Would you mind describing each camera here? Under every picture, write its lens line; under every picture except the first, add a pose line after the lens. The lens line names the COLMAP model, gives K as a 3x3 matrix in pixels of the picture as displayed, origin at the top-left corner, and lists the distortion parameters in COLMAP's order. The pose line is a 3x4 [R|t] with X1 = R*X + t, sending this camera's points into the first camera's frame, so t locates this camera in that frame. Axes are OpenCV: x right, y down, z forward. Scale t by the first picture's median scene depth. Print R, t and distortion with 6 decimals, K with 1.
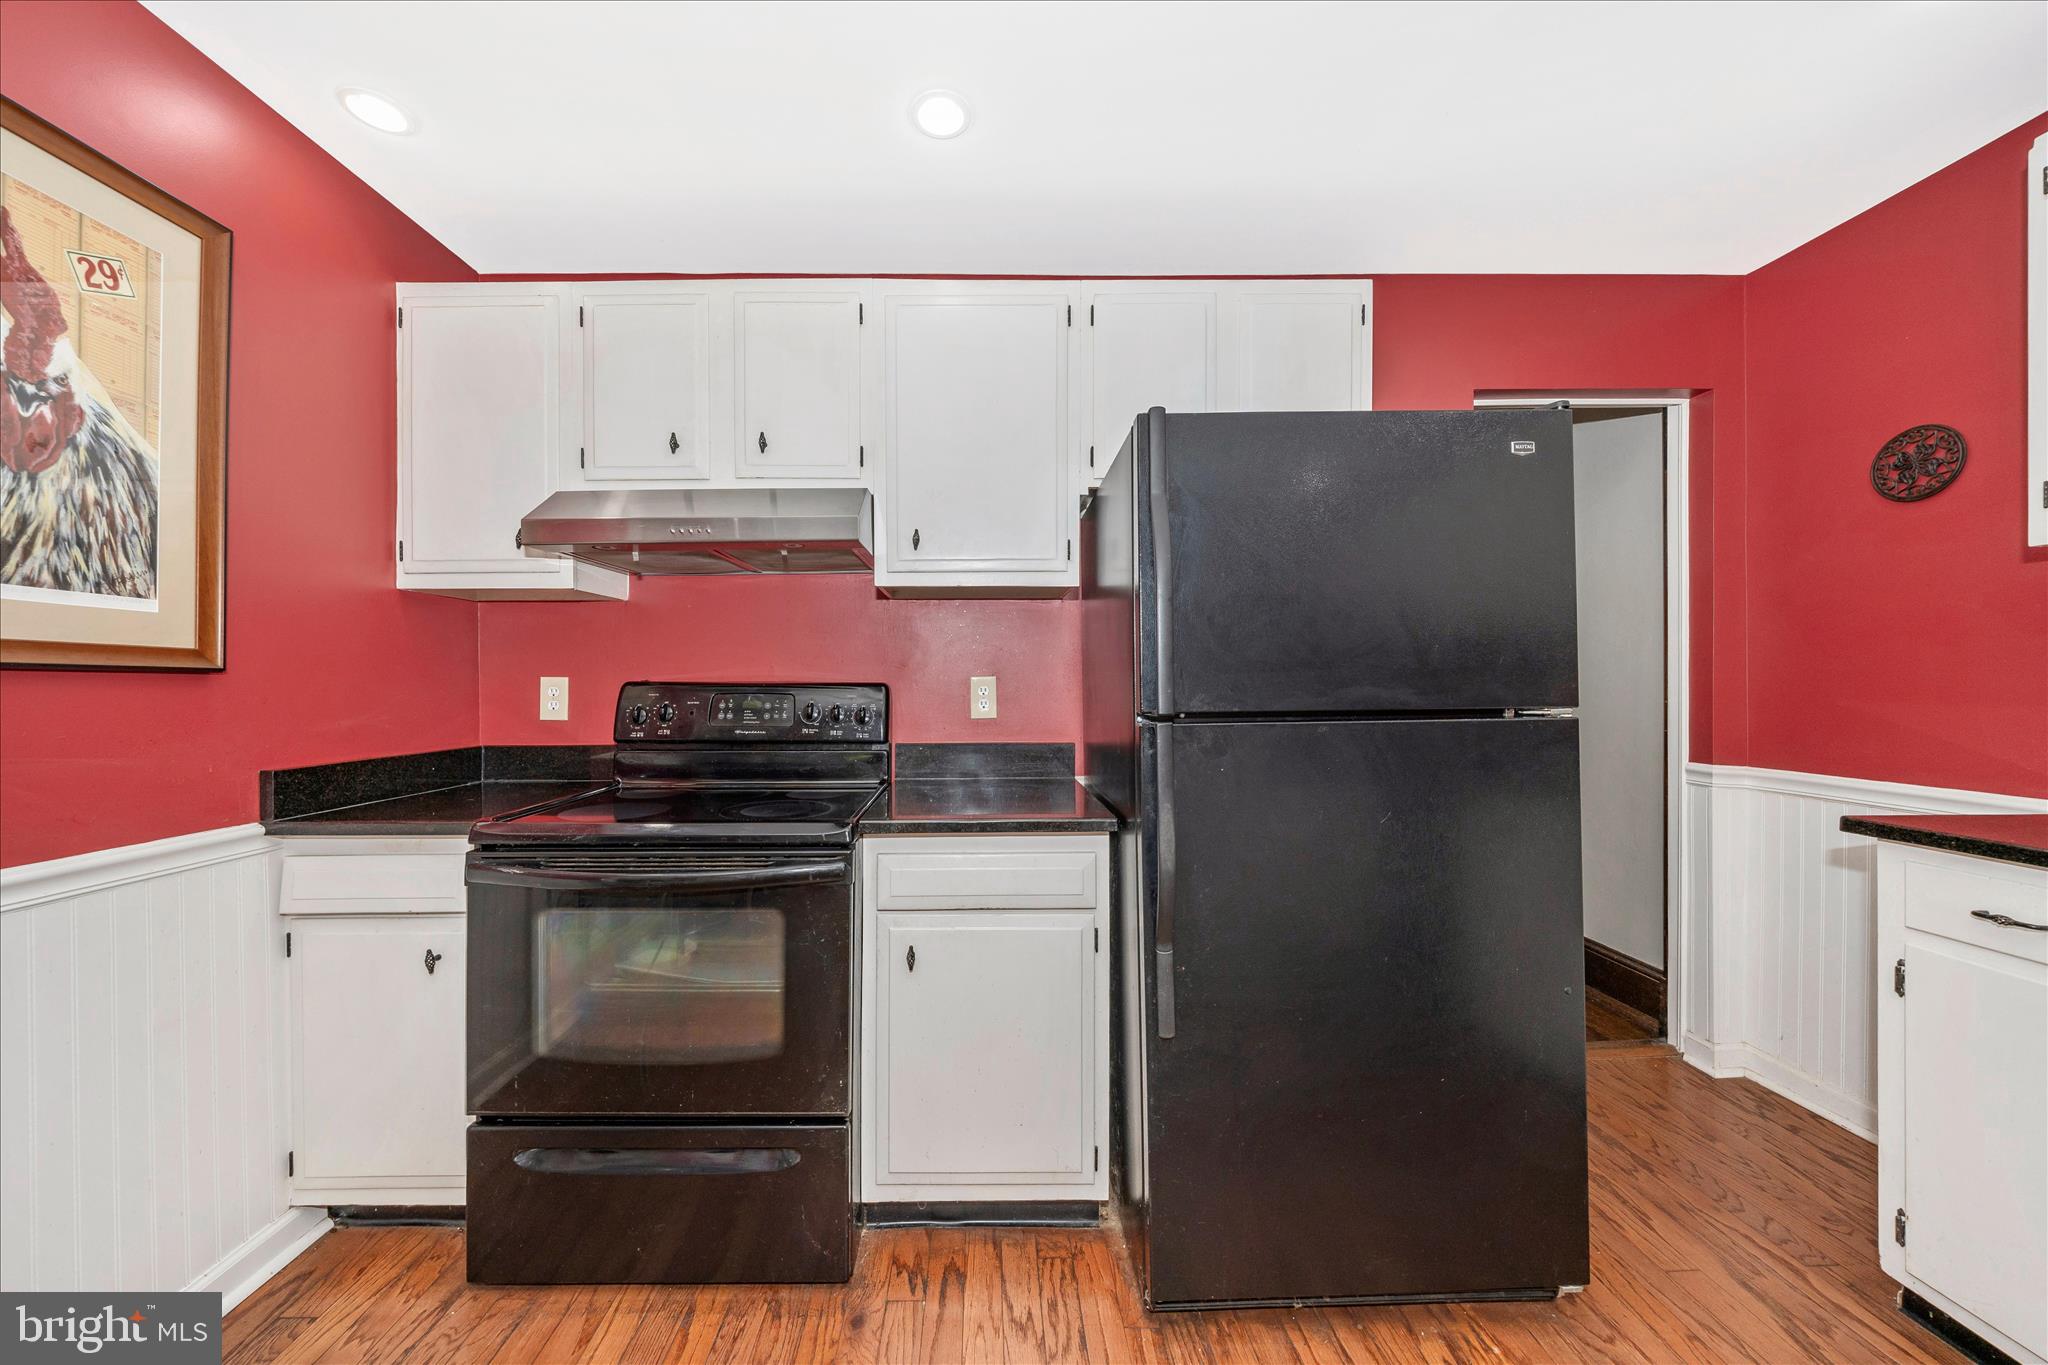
lens RADIAL K [[724.9, 0, 1024.0], [0, 724.9, 682.5], [0, 0, 1]] dist [-0.025533, -0.000023]
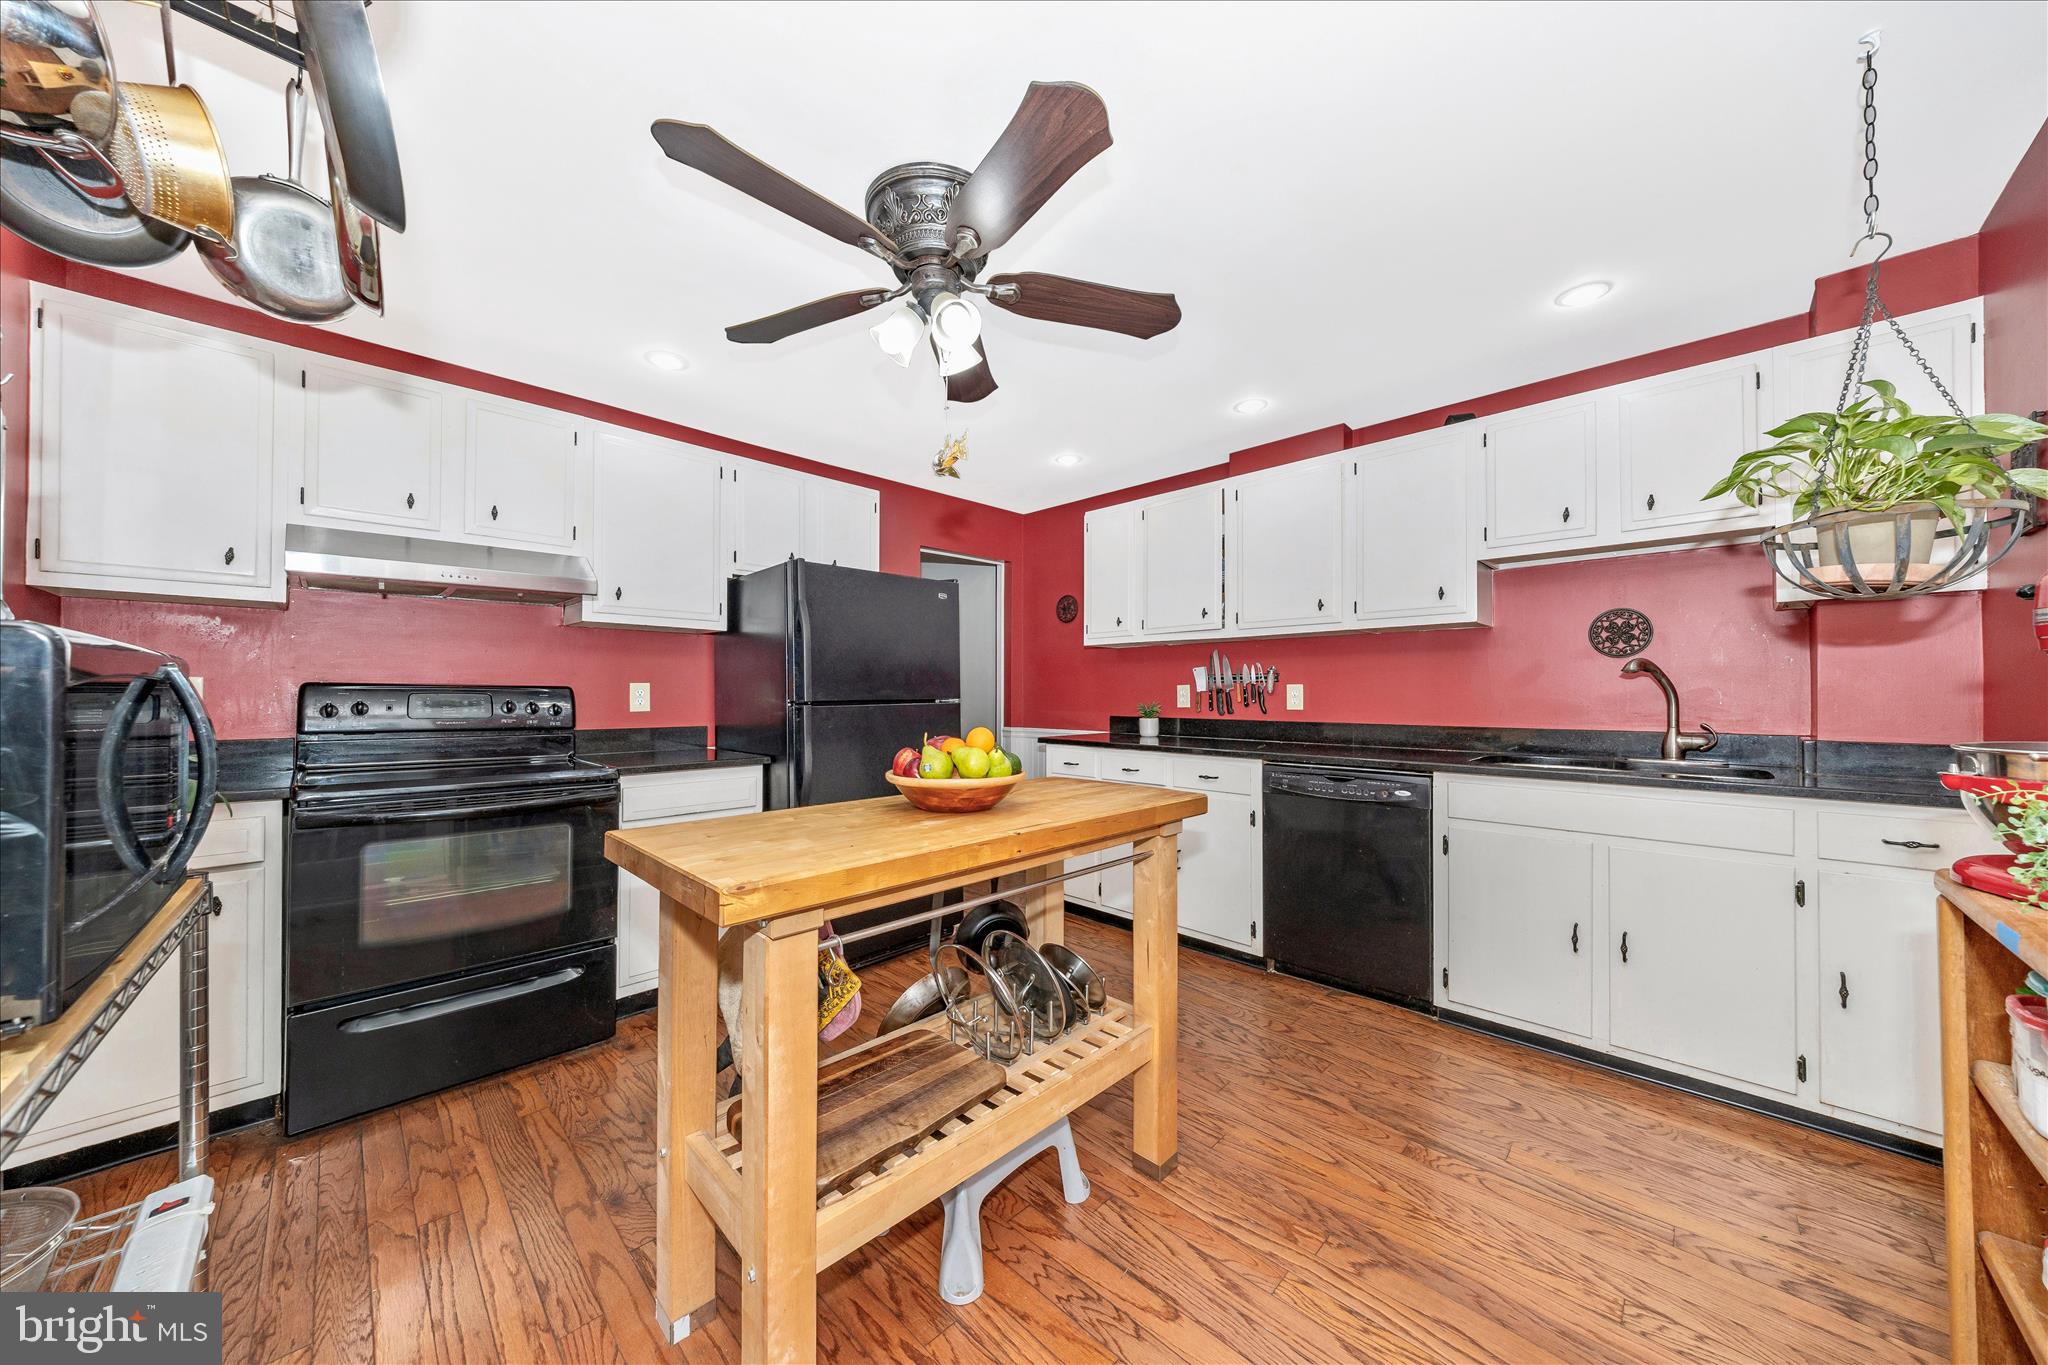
lens RADIAL K [[673.6, 0, 1035.2], [0, 673.6, 690.0], [0, 0, 1]] dist [-0.000014, -0.000048]
pose [[0.722858, 0.008161, 0.690949, -0.630255], [-0.003113, 0.999959, -0.008555, 0.021706], [-0.690990, 0.004034, 0.722853, -0.842872]]
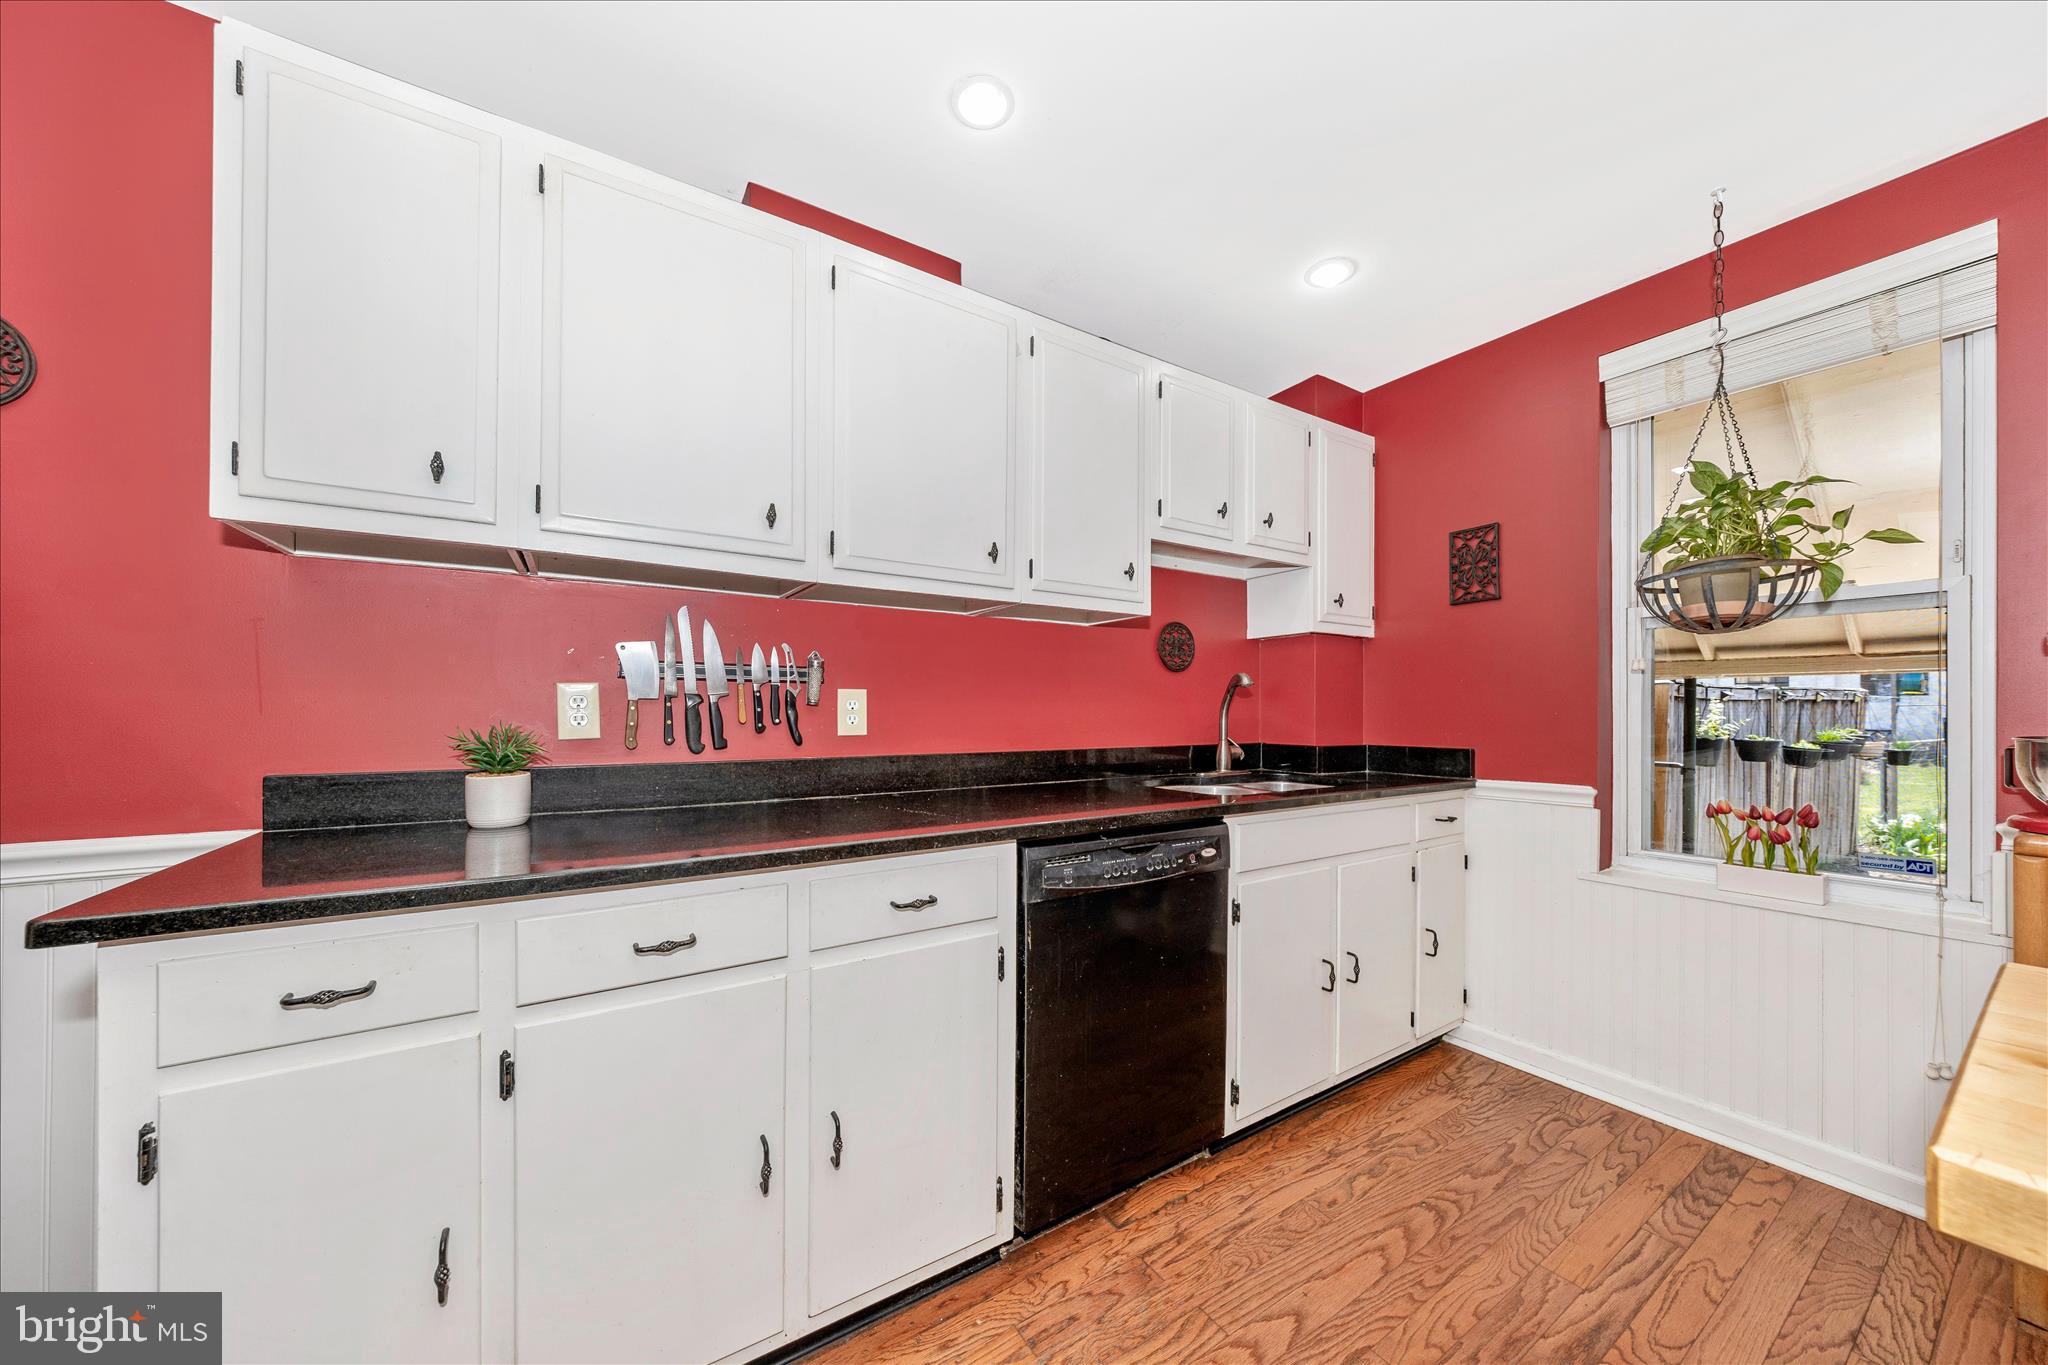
lens RADIAL K [[708.0, 0, 1020.3], [0, 708.0, 707.4], [0, 0, 1]] dist [-0.000113, -0.000052]
pose [[-0.508044, 0.001606, 0.861330, 0.266308], [-0.004279, 0.999981, -0.004389, 0.018670], [-0.861320, -0.005915, -0.508028, 0.545908]]
